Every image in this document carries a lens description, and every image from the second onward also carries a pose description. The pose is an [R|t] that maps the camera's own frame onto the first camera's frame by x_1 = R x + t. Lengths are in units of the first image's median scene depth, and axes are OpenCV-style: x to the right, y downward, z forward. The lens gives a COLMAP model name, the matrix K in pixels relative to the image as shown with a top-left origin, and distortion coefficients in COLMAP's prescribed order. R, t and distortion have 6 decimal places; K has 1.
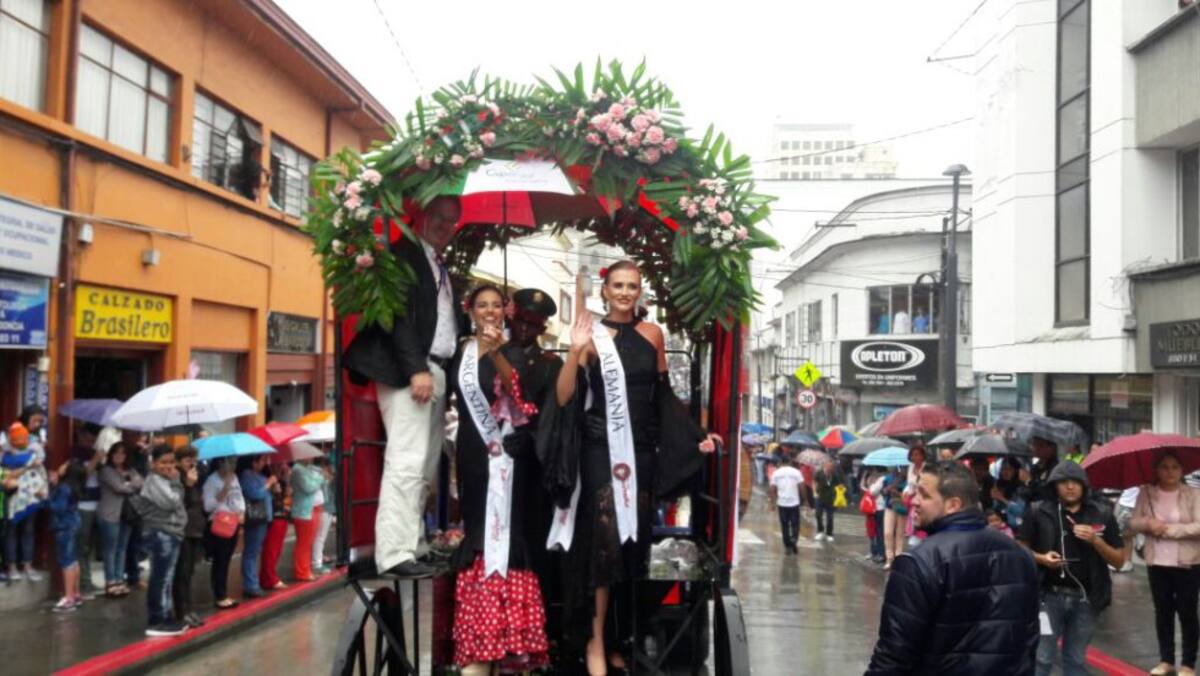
lens RADIAL K [[1030.3, 0, 621.2], [0, 1030.3, 329.2], [0, 0, 1]] dist [0.196651, -0.005835]
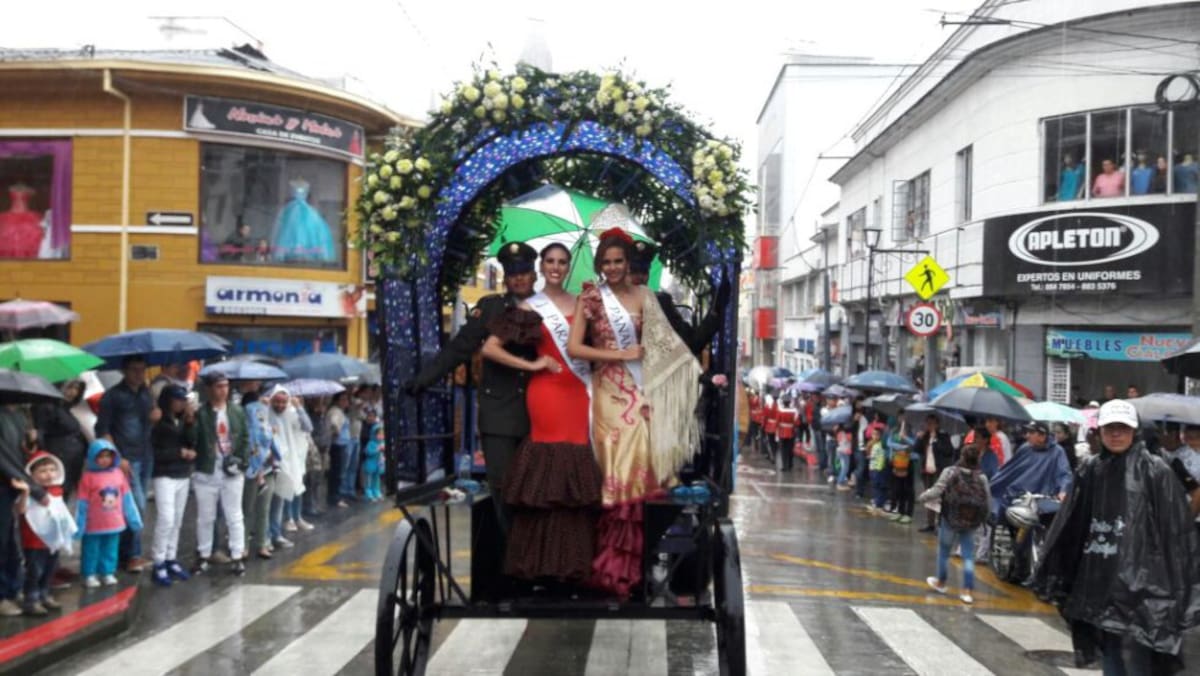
lens RADIAL K [[952.1, 0, 602.8], [0, 952.1, 346.6], [0, 0, 1]] dist [0.005984, -0.017789]
pose [[0.999831, 0.001710, -0.018326, 0.019807], [-0.000771, 0.998694, 0.051080, 0.139278], [0.018389, -0.051057, 0.998526, 1.168901]]
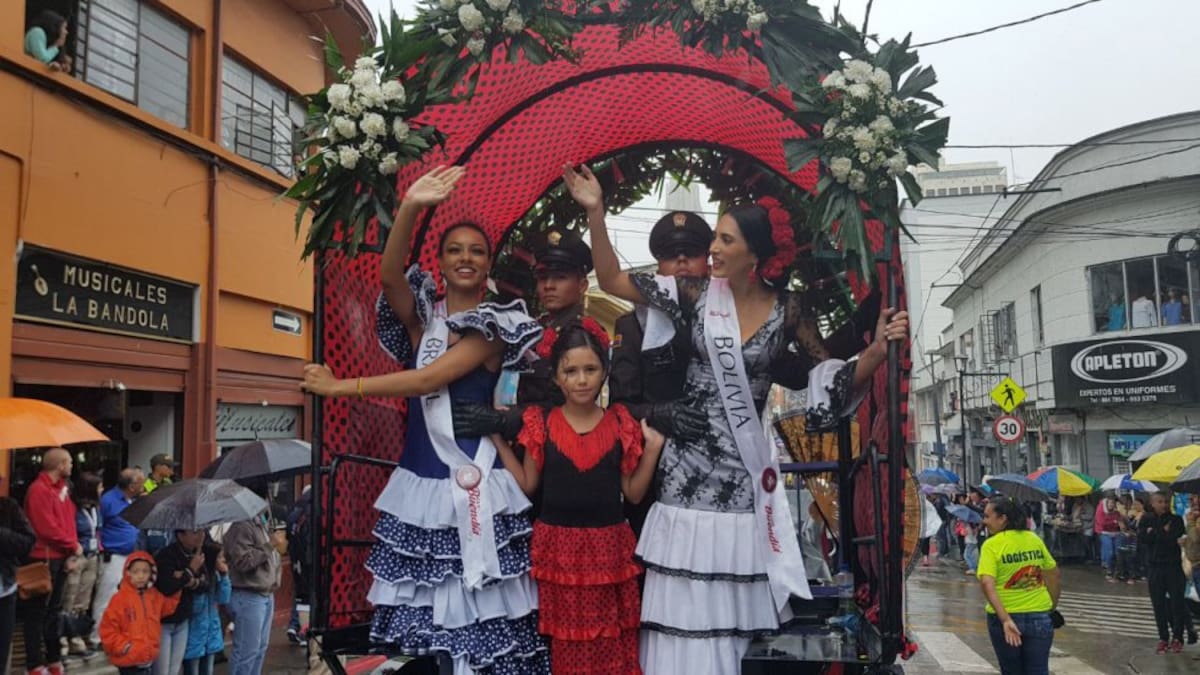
lens RADIAL K [[952.1, 0, 602.8], [0, 952.1, 346.1], [0, 0, 1]] dist [0.005984, -0.017789]
pose [[0.983159, -0.051858, -0.175240, 0.051638], [0.040992, 0.997039, -0.065067, 0.104241], [0.178096, 0.056787, 0.982373, 0.745358]]
